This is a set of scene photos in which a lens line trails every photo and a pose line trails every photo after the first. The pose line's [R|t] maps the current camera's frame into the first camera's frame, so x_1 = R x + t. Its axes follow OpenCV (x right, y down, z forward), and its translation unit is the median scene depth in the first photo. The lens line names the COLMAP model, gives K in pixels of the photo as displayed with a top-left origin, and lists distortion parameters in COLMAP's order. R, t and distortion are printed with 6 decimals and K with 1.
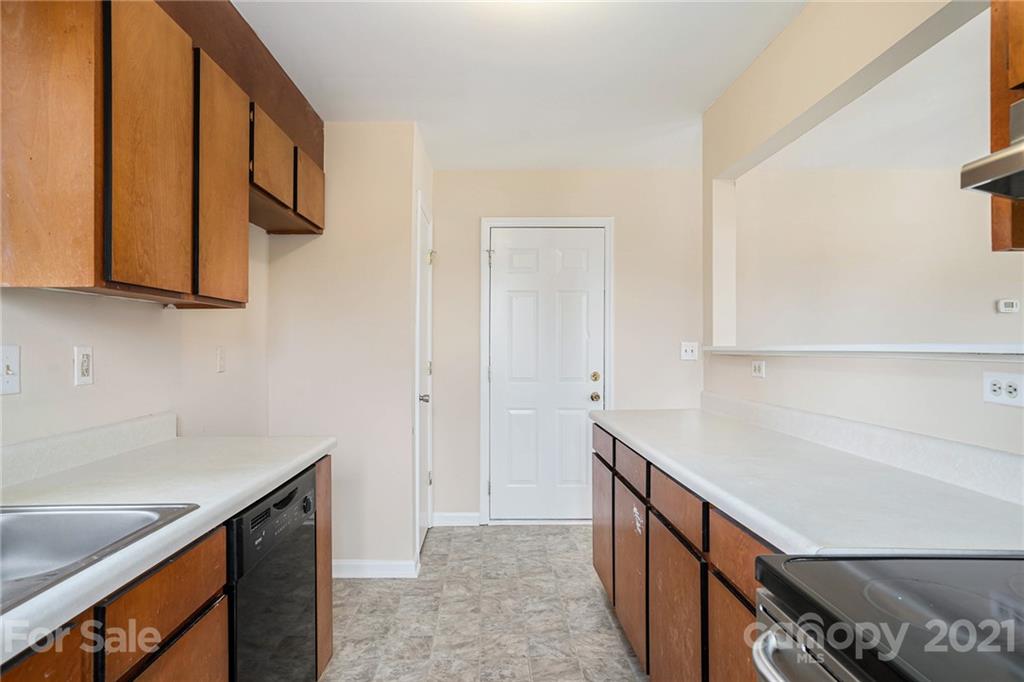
lens RADIAL K [[637.9, 0, 512.0], [0, 637.9, 341.0], [0, 0, 1]] dist [-0.002529, -0.000020]
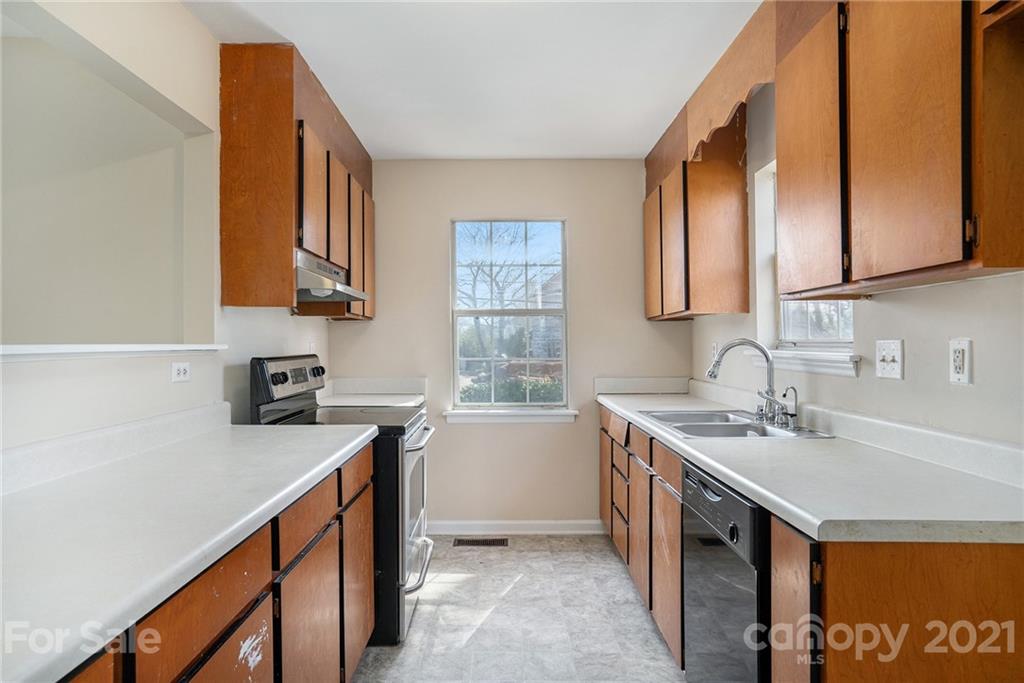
lens RADIAL K [[607.7, 0, 512.0], [0, 607.7, 341.5], [0, 0, 1]] dist [0.067906, 0.001032]
pose [[-0.999471, 0.020285, 0.025421, -0.073974], [0.020567, 0.999729, 0.010897, -0.000716], [-0.025193, 0.011414, -0.999617, 2.055487]]
